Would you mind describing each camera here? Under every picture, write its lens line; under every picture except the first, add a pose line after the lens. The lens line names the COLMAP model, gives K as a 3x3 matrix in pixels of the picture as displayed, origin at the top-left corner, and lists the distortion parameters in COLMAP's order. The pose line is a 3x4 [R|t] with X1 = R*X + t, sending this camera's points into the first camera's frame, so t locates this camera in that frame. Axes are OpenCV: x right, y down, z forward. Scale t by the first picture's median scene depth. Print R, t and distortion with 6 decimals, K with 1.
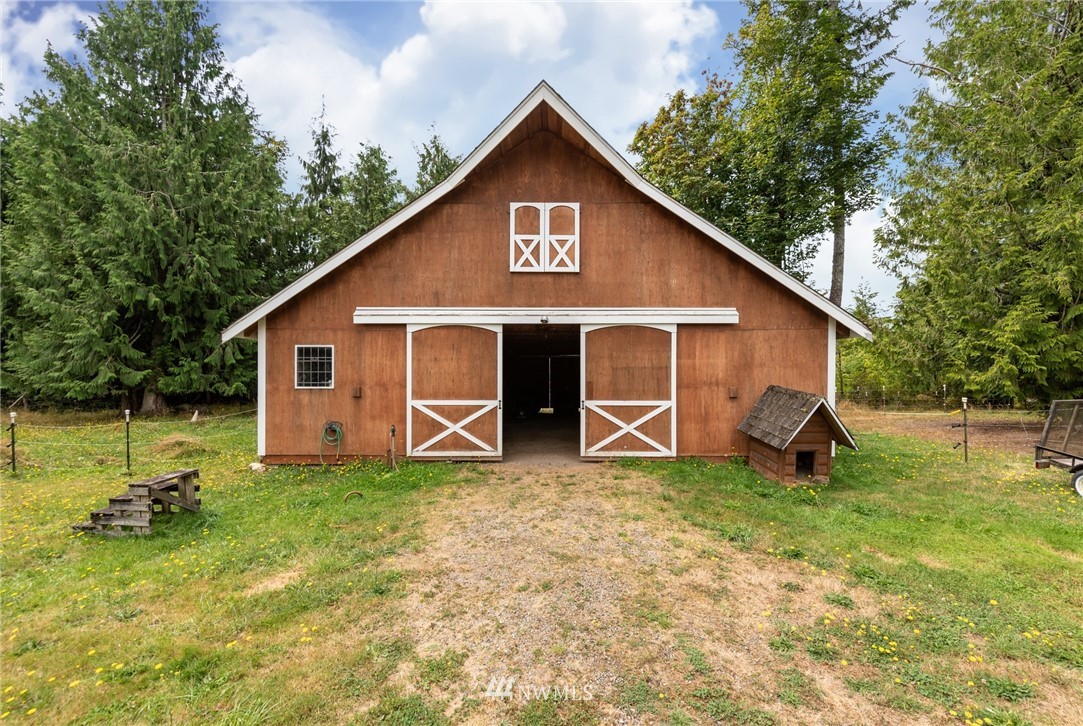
lens RADIAL K [[442.9, 0, 509.0], [0, 442.9, 383.3], [0, 0, 1]] dist [0.006533, -0.000134]
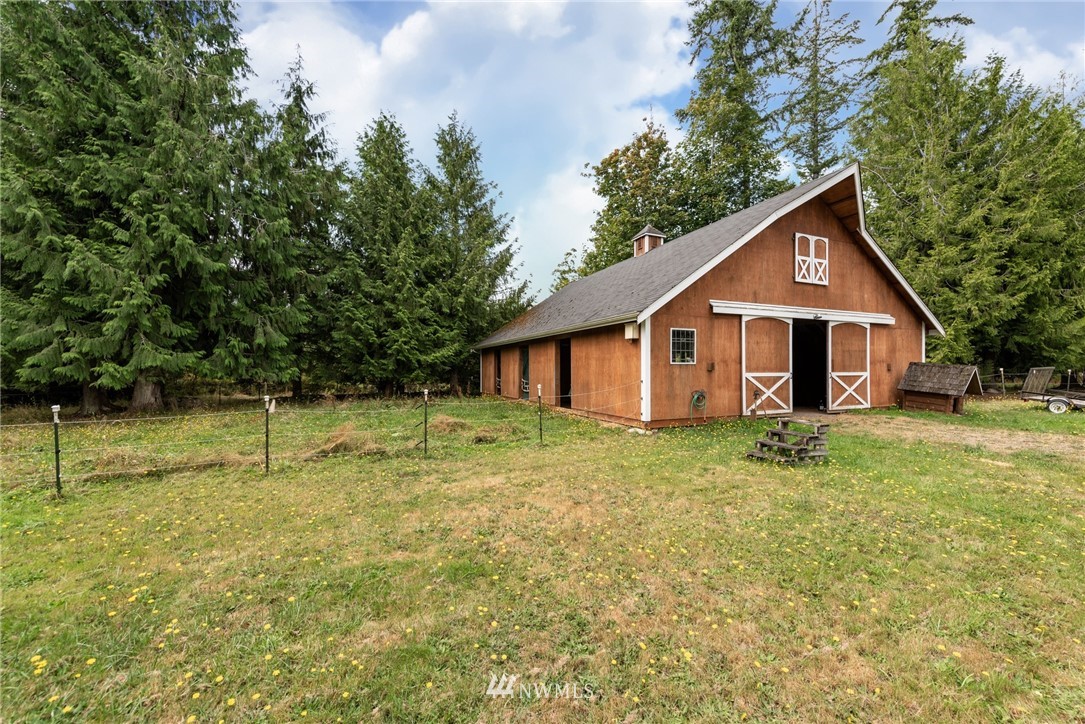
lens RADIAL K [[443.8, 0, 552.6], [0, 443.8, 369.6], [0, 0, 1]] dist [0.006533, -0.000134]
pose [[0.909700, -0.003107, 0.415254, -1.289022], [0.007850, 0.999922, -0.009715, 0.036829], [-0.415192, 0.012097, 0.909653, 0.035942]]
